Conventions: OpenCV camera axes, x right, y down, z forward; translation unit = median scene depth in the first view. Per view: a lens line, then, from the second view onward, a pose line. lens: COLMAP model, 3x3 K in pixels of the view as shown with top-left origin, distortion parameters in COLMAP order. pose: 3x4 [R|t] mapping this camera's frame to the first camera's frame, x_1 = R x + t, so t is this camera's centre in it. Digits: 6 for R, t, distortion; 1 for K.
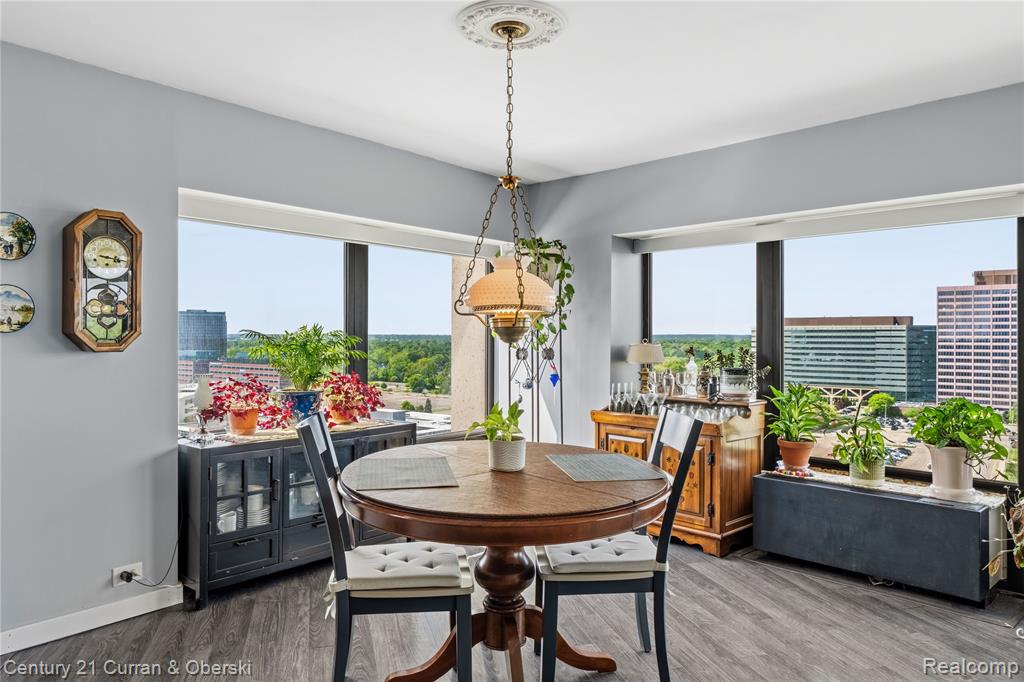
lens RADIAL K [[704.2, 0, 521.4], [0, 704.2, 335.6], [0, 0, 1]] dist [0.011034, 0.003479]
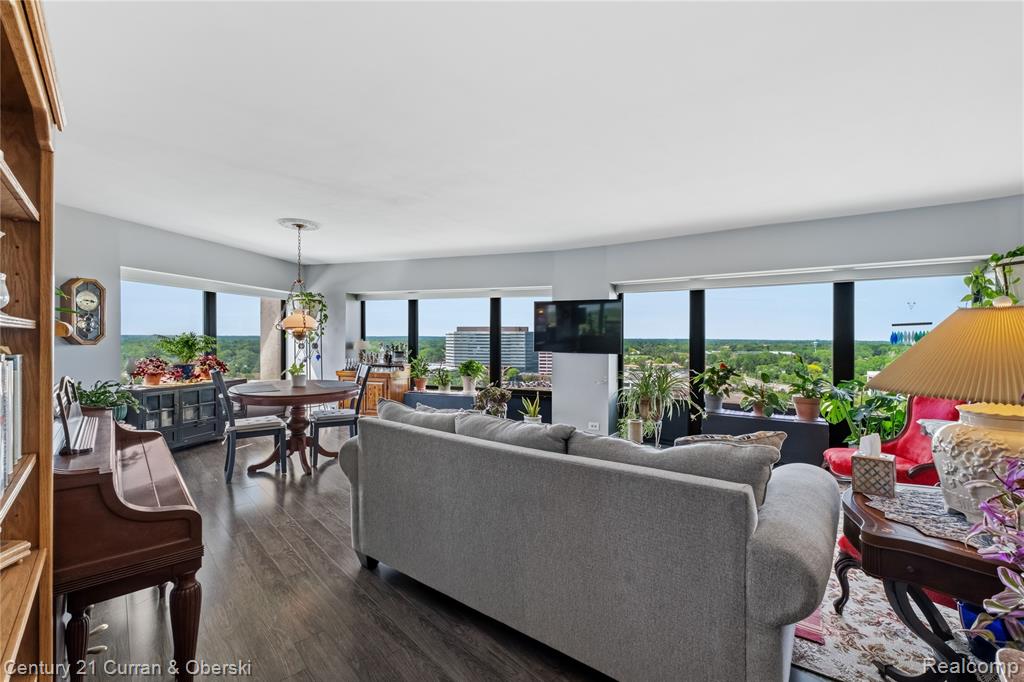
lens RADIAL K [[431.7, 0, 513.1], [0, 431.7, 342.8], [0, 0, 1]] dist [-0.009408, 0.003093]
pose [[0.891857, -0.003017, 0.452307, -0.017646], [-0.003306, 0.999908, 0.013188, -0.002659], [-0.452305, -0.013257, 0.891765, -0.455545]]
